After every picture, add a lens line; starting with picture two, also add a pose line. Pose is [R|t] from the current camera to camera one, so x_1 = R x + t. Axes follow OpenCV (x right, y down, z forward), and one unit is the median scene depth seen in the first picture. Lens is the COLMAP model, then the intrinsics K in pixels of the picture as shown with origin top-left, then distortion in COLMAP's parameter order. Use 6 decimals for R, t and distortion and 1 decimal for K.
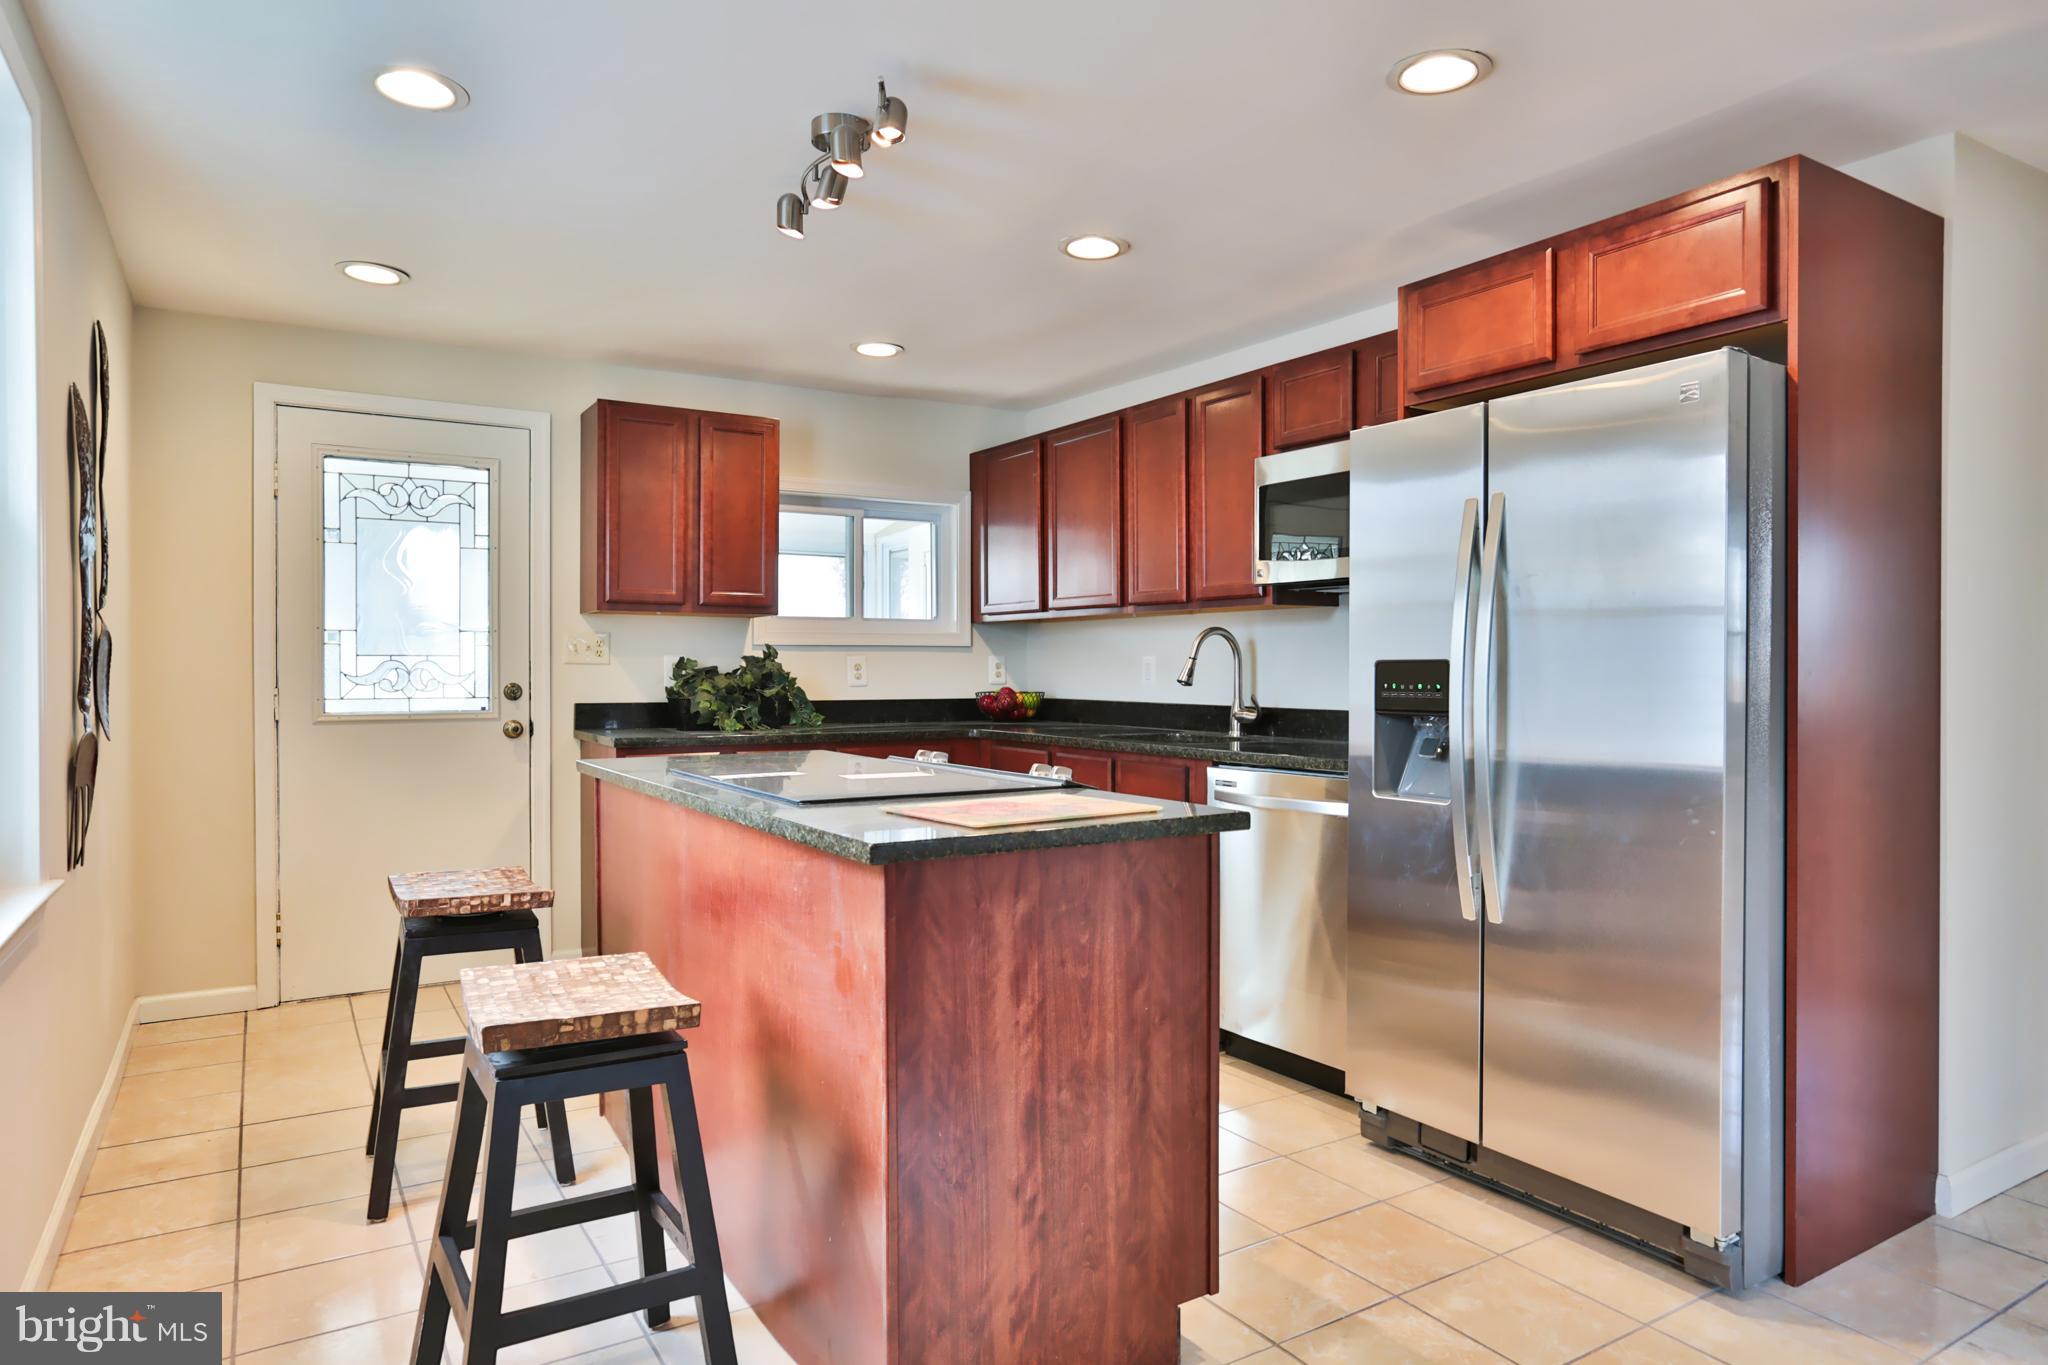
lens RADIAL K [[1240.5, 0, 1033.6], [0, 1240.5, 678.2], [0, 0, 1]] dist [-0.022632, 0.012317]
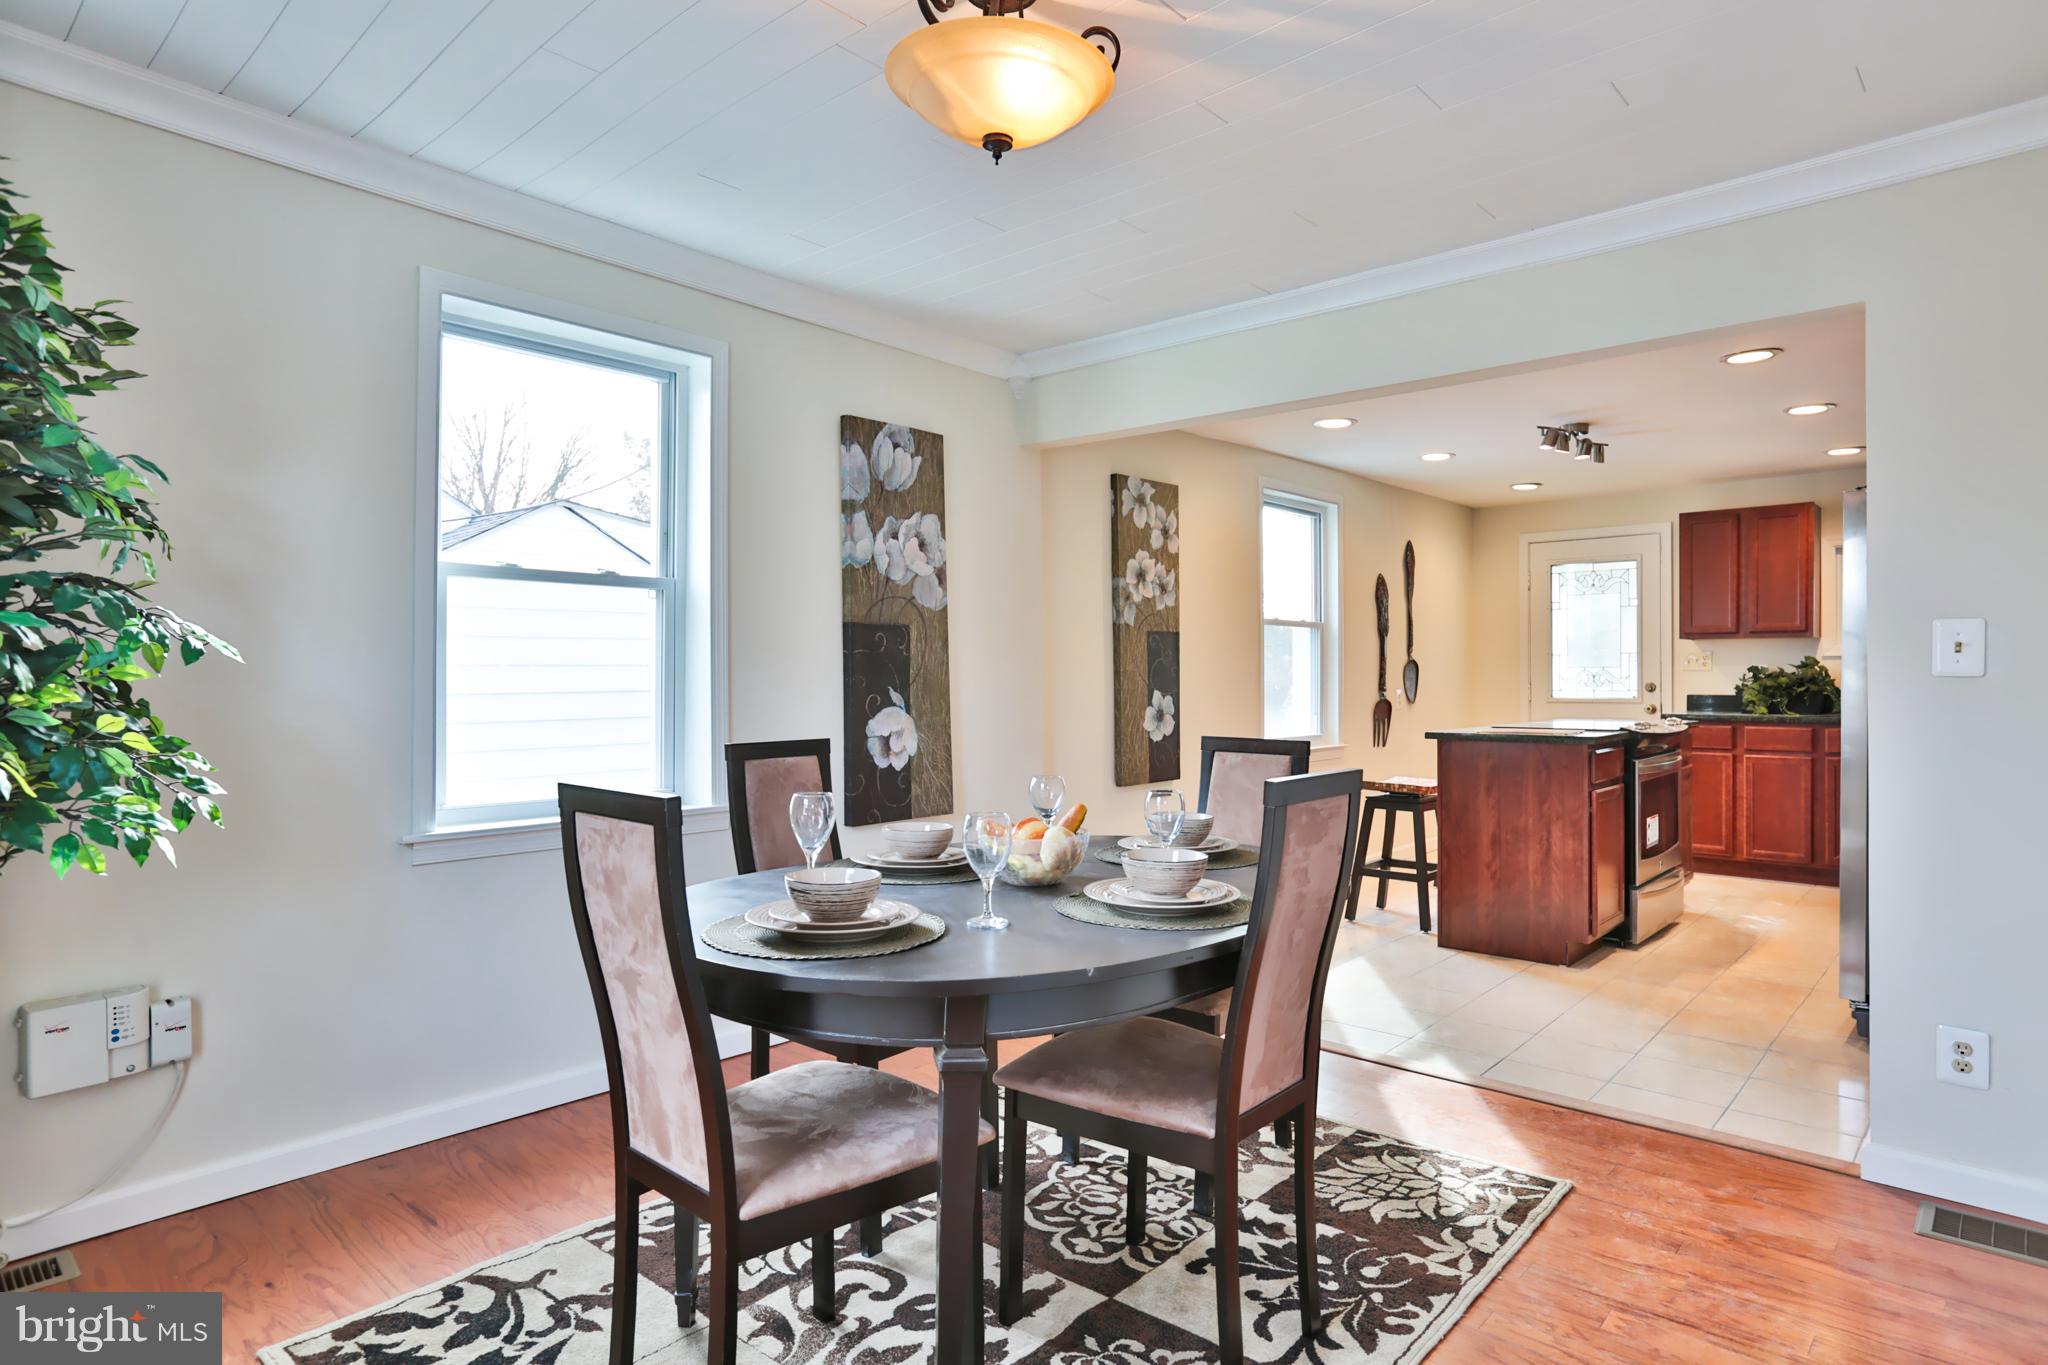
lens RADIAL K [[1152.0, 0, 1021.5], [0, 1152.0, 680.4], [0, 0, 1]] dist [-0.031479, 0.002267]
pose [[0.271190, -0.001972, -0.962524, 0.907844], [0.002715, 0.999995, -0.001283, 0.001109], [0.962522, -0.002265, 0.271194, -0.288844]]
